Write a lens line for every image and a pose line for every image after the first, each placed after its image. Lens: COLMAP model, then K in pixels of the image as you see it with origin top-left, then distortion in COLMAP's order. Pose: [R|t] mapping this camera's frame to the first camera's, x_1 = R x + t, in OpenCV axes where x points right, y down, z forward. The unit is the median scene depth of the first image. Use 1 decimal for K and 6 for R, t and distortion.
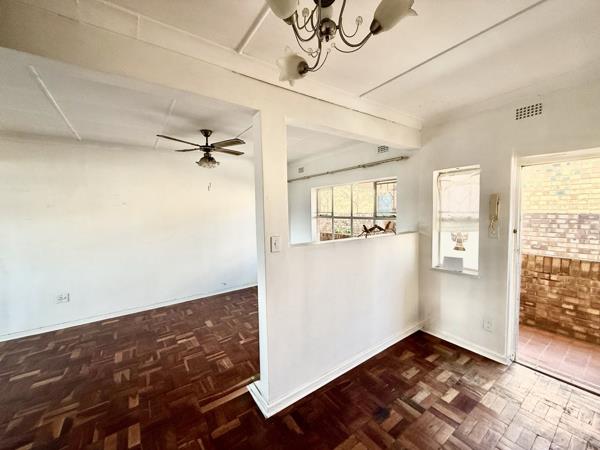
lens RADIAL K [[237.5, 0, 304.8], [0, 237.5, 223.4], [0, 0, 1]] dist [0.002276, 0.000217]
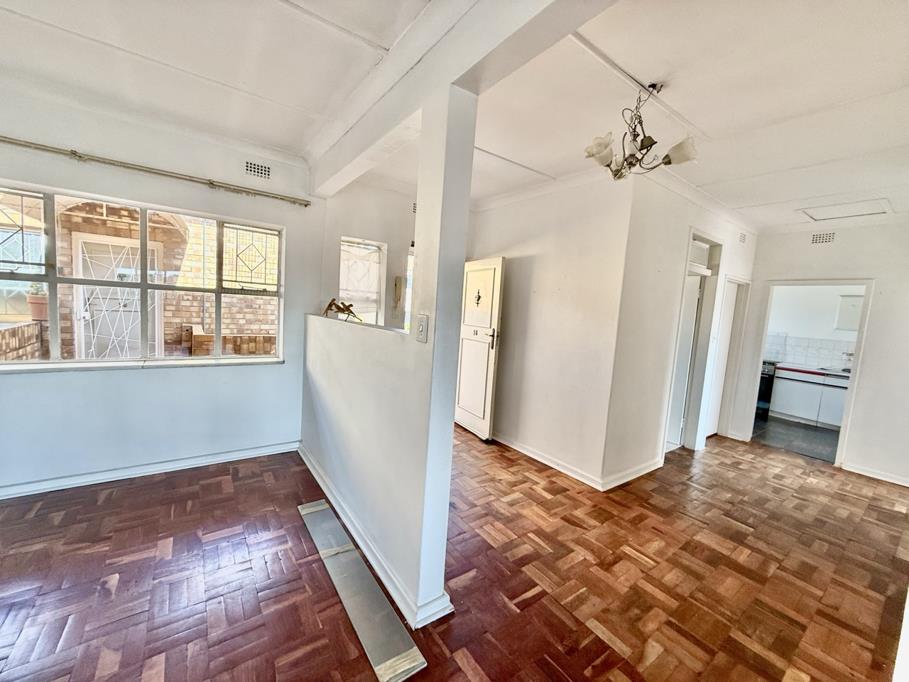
lens RADIAL K [[359.7, 0, 455.7], [0, 359.7, 337.6], [0, 0, 1]] dist [0.002276, 0.000217]
pose [[0.002506, -0.079998, 0.996792, -0.638490], [-0.013059, 0.996707, 0.080024, 0.011430], [-0.999912, -0.013218, 0.001453, 0.604747]]
